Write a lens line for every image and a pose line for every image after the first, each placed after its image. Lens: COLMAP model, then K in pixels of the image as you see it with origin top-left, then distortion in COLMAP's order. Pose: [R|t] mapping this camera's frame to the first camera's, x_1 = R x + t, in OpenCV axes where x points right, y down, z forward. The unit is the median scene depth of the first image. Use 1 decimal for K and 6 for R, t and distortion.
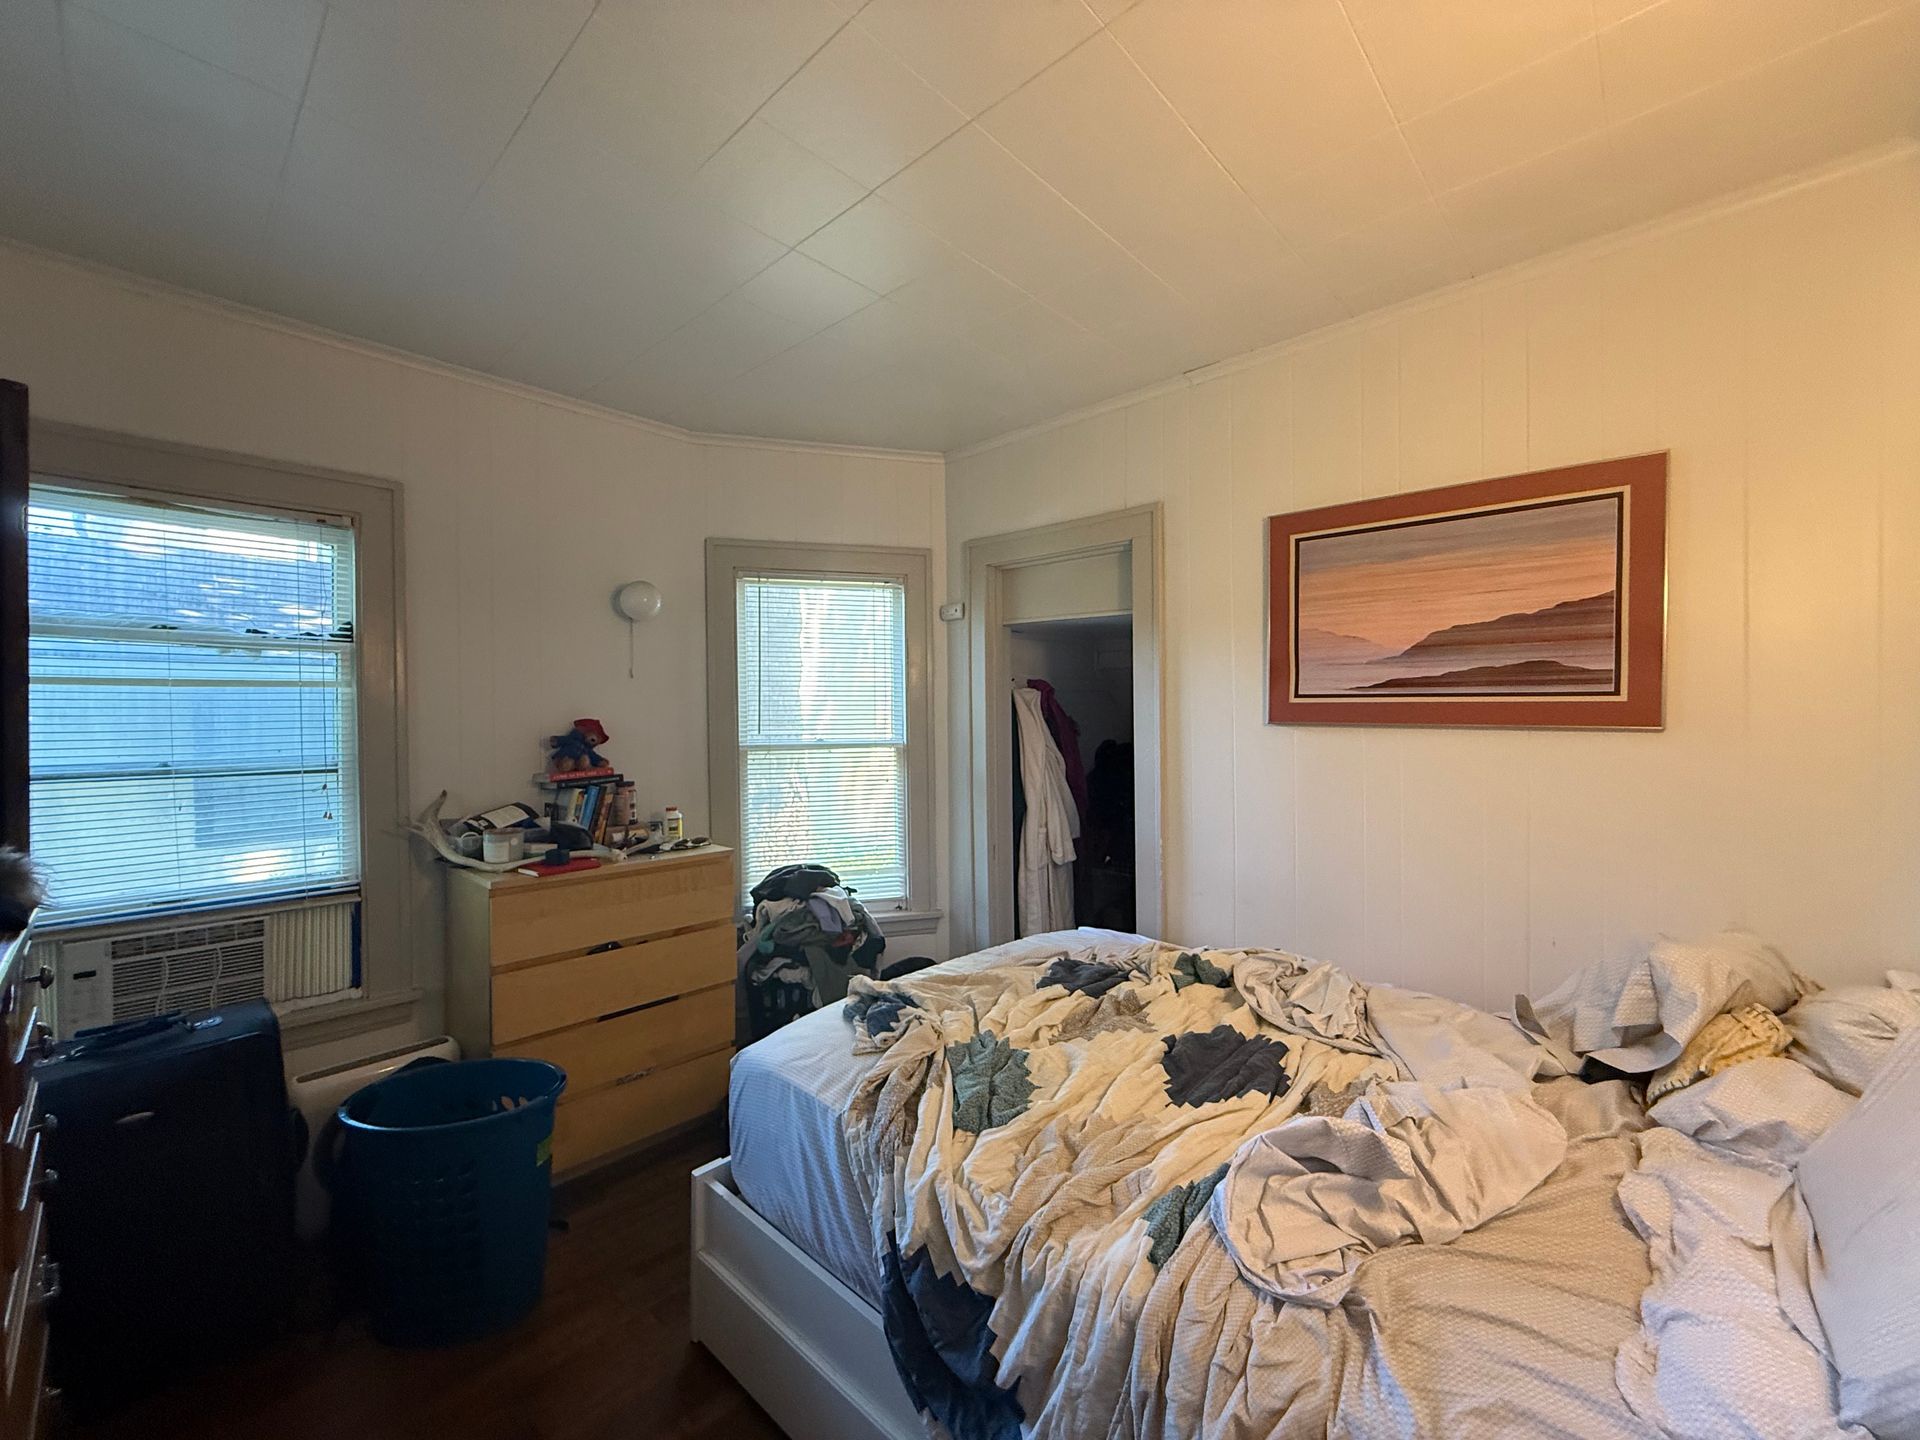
lens RADIAL K [[768.4, 0, 962.1], [0, 768.4, 717.9], [0, 0, 1]] dist [-0.002842, 0.000632]
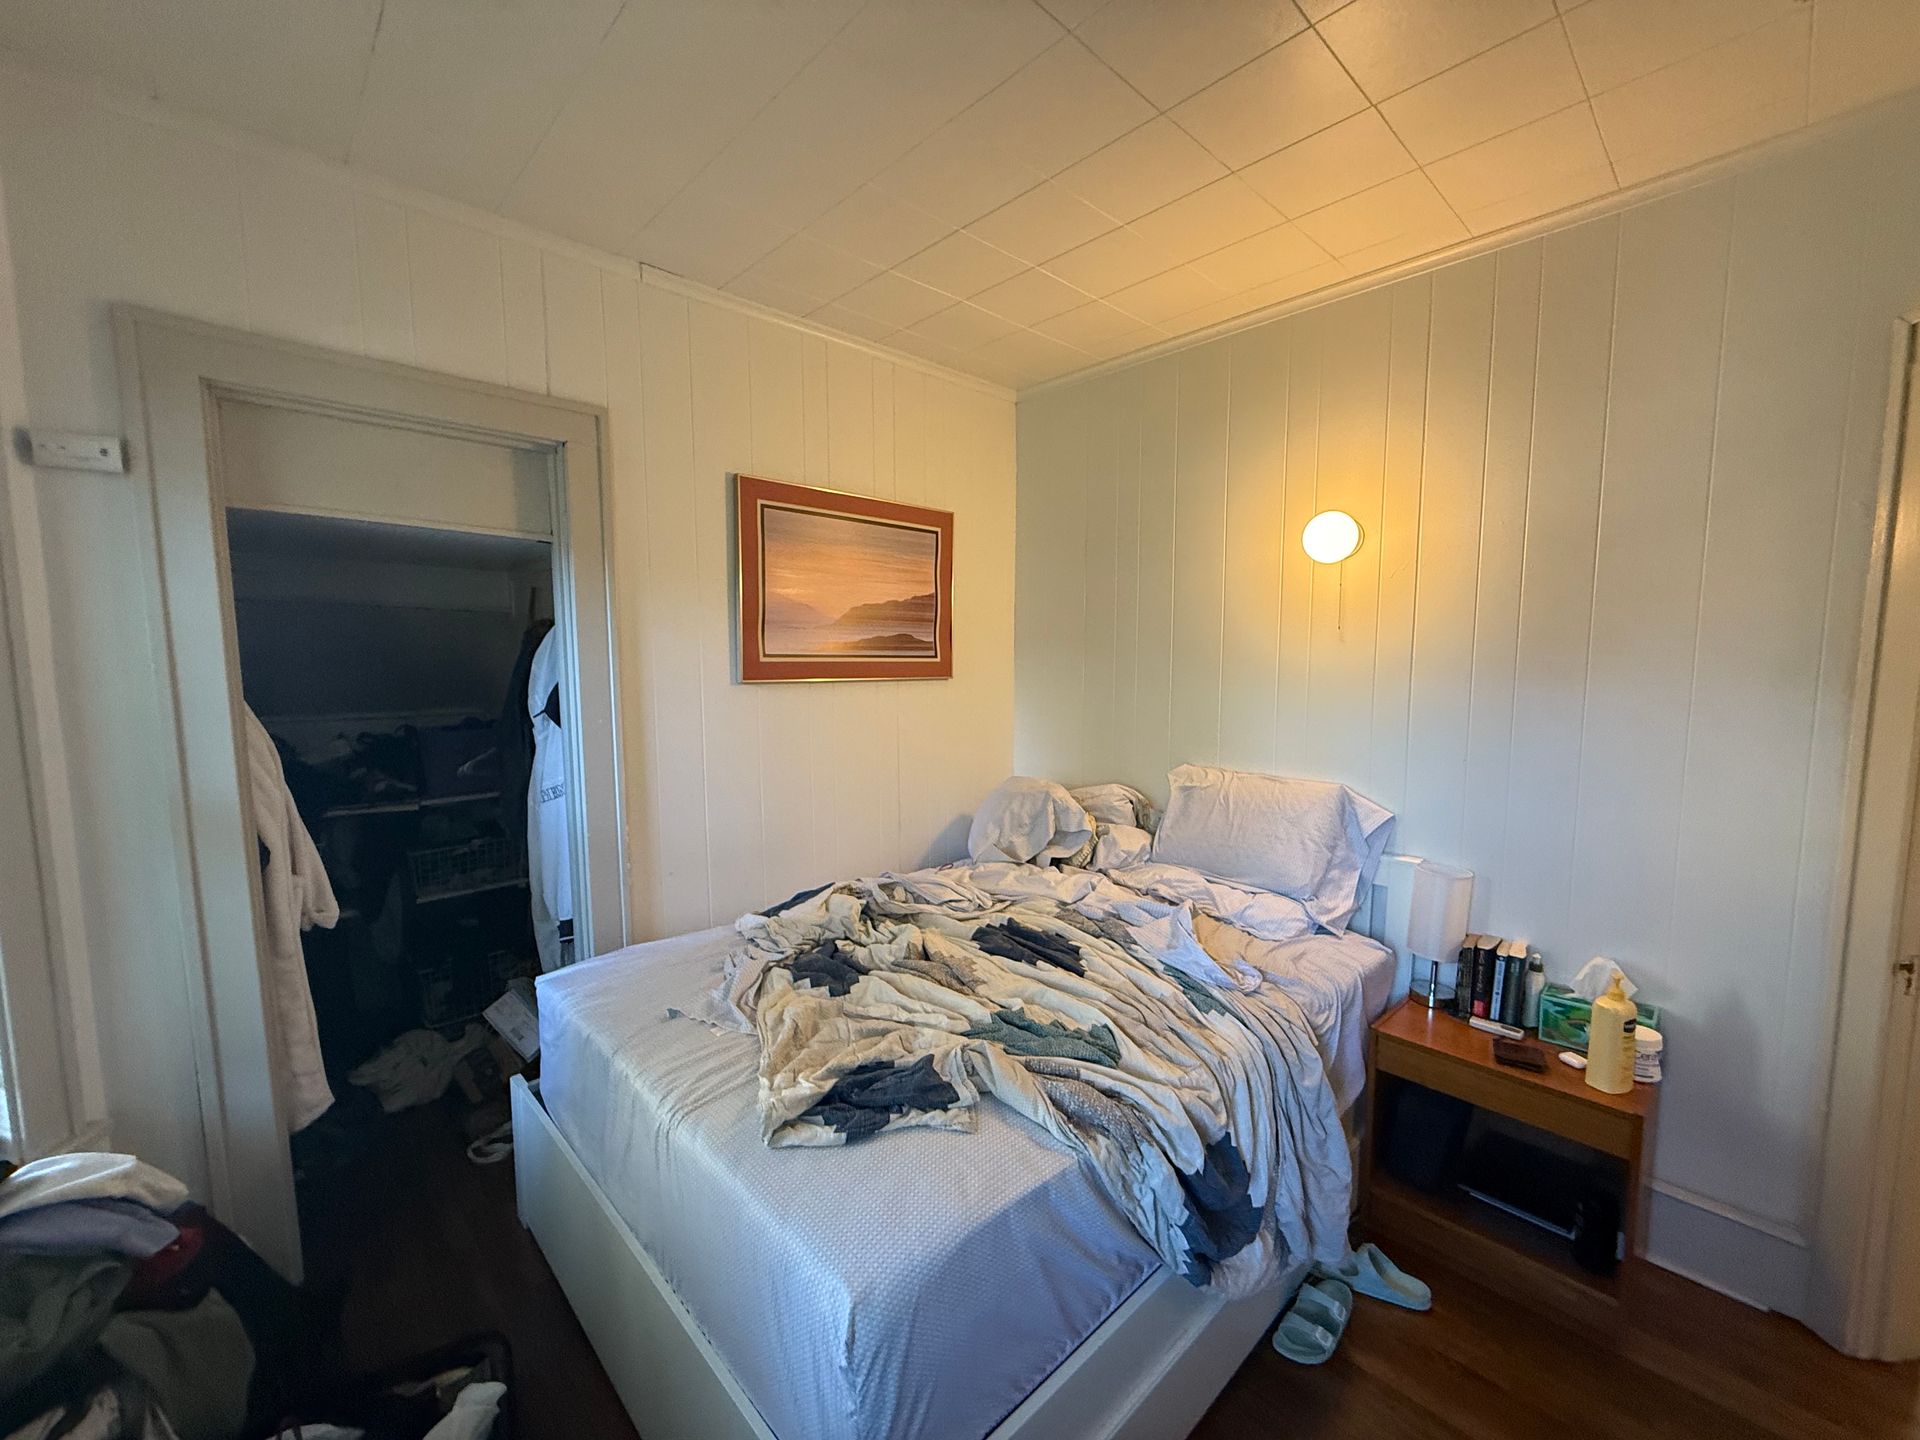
lens RADIAL K [[768.4, 0, 968.3], [0, 768.4, 717.1], [0, 0, 1]] dist [-0.002842, 0.000632]
pose [[0.049698, -0.076251, 0.995849, -0.621598], [0.012782, 0.997048, 0.075705, -0.021945], [-0.998682, 0.008967, 0.050526, 0.691690]]
